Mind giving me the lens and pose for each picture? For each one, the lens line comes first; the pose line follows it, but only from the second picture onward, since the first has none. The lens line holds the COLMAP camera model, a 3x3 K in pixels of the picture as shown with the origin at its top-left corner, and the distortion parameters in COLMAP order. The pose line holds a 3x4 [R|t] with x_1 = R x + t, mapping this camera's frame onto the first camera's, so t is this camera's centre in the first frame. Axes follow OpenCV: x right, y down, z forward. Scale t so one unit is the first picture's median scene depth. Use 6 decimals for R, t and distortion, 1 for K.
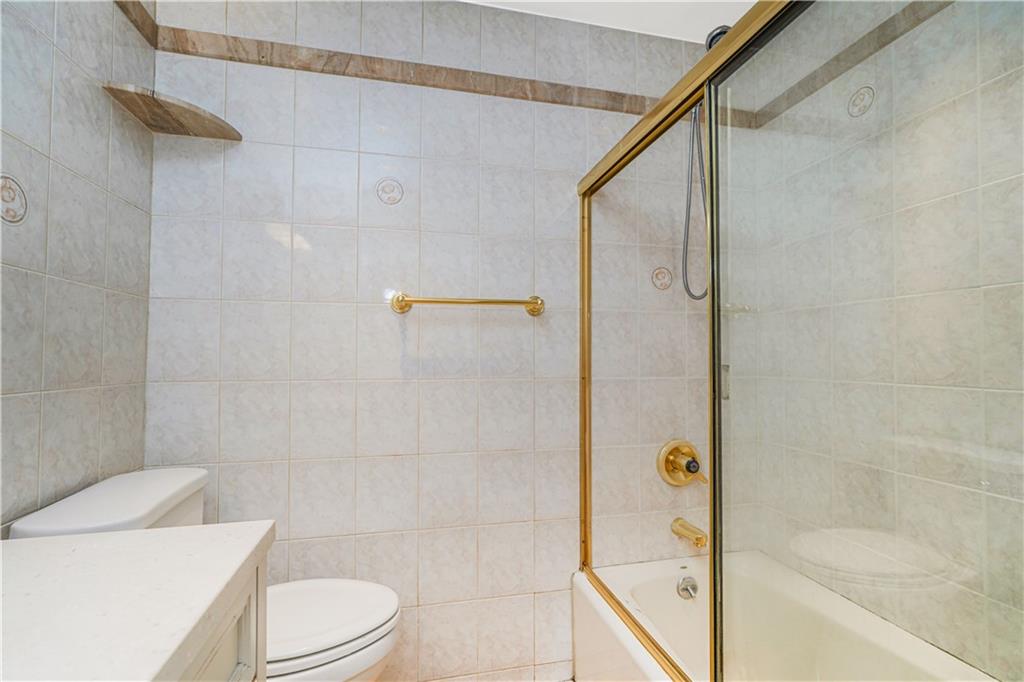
lens RADIAL K [[452.9, 0, 504.4], [0, 452.9, 341.3], [0, 0, 1]] dist [-0.009575, 0.005588]
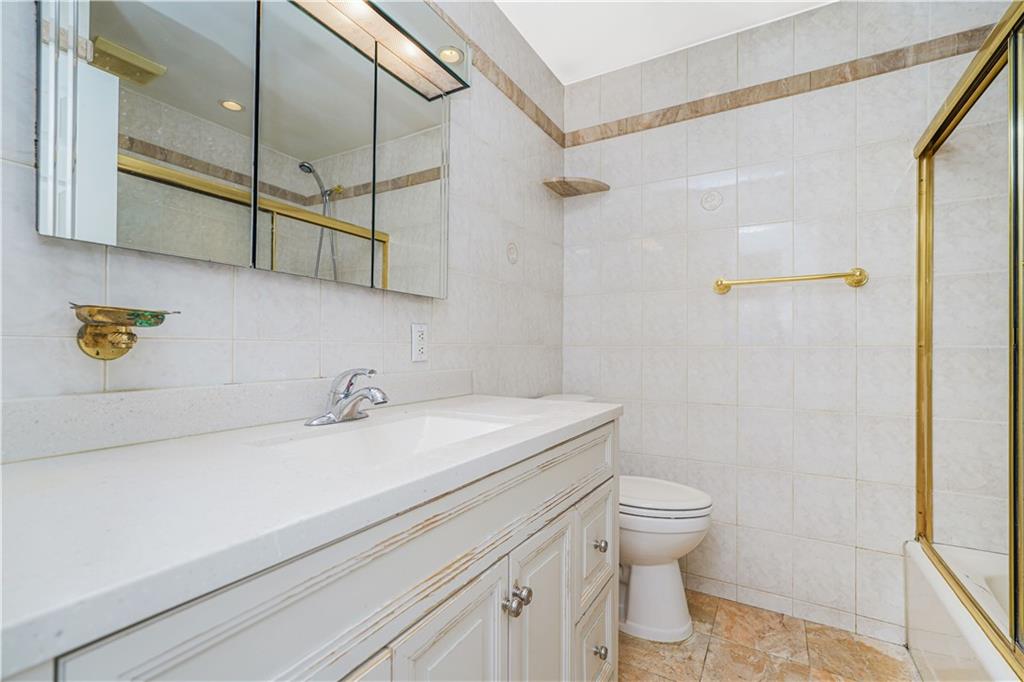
lens RADIAL K [[452.9, 0, 511.5], [0, 452.9, 343.3], [0, 0, 1]] dist [-0.009575, 0.005588]
pose [[0.721556, -0.005833, -0.692331, 0.226156], [0.015612, 0.999847, 0.007847, 0.057612], [0.692180, -0.016471, 0.721537, -0.331695]]
